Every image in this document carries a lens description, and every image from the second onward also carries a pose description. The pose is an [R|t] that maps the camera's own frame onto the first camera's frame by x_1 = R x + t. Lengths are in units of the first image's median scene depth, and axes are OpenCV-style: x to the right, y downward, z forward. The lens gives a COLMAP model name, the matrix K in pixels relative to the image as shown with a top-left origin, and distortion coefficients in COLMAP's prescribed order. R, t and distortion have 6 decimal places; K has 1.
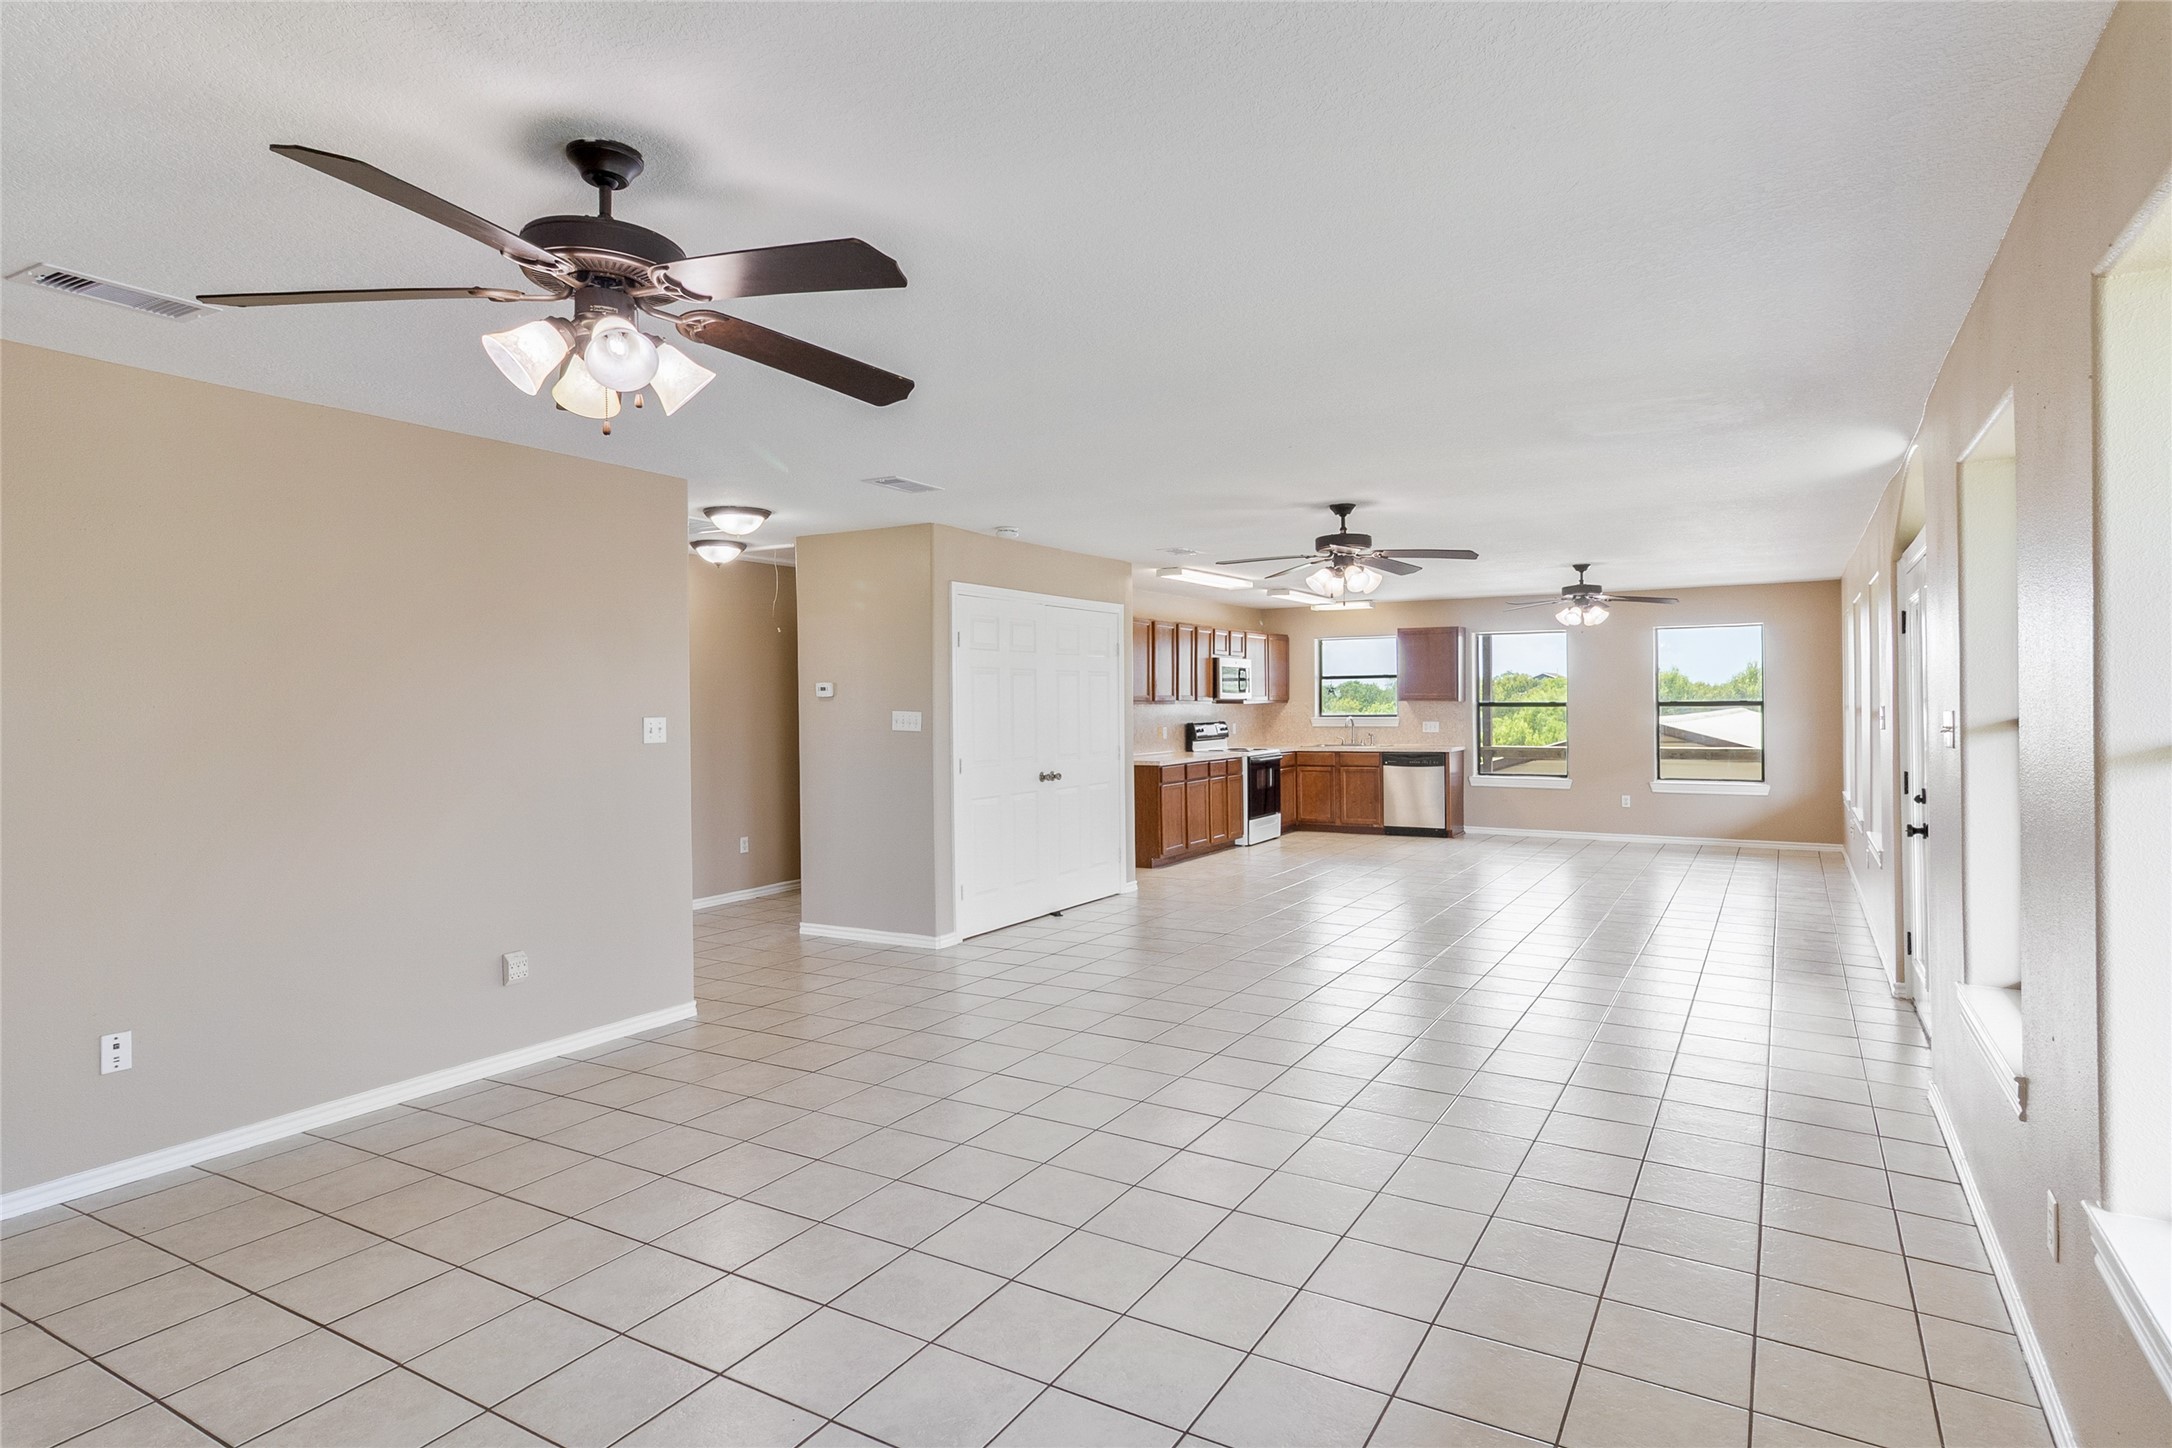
lens RADIAL K [[1127.8, 0, 1071.6], [0, 1127.8, 737.7], [0, 0, 1]] dist [0.013740, 0.000353]
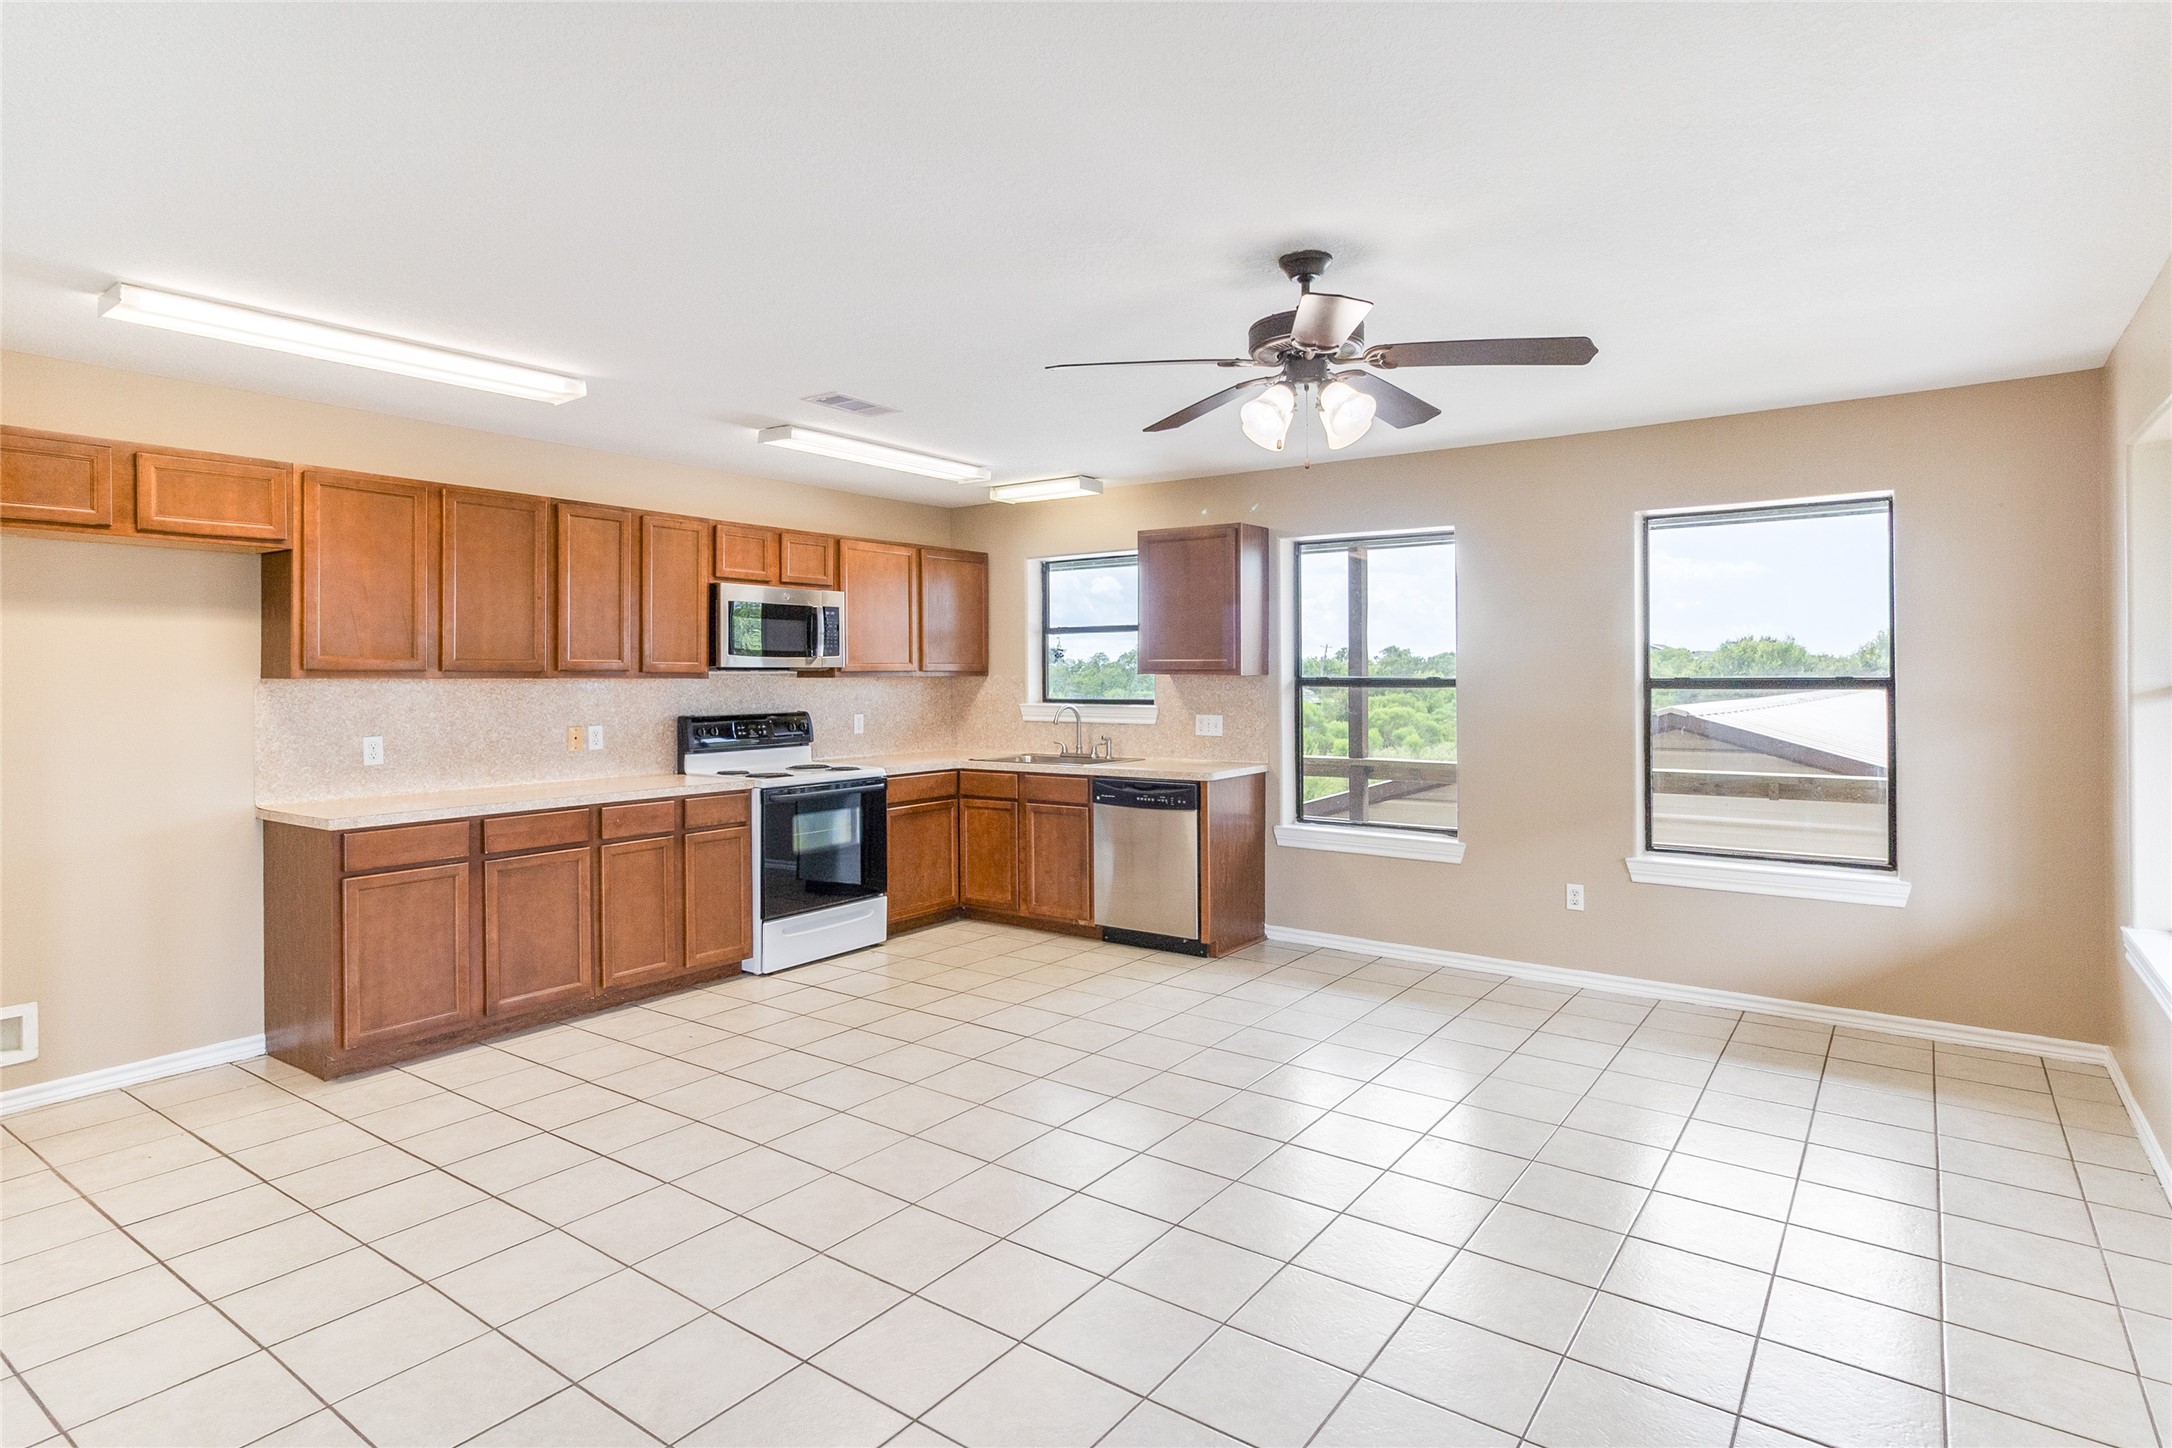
lens RADIAL K [[1127.8, 0, 1086.7], [0, 1127.8, 691.0], [0, 0, 1]] dist [0.013740, 0.000353]
pose [[0.997222, 0.005823, -0.074255, 0.308813], [-0.007015, 0.999851, -0.015798, -0.016964], [0.074151, 0.016275, 0.997114, 0.500839]]
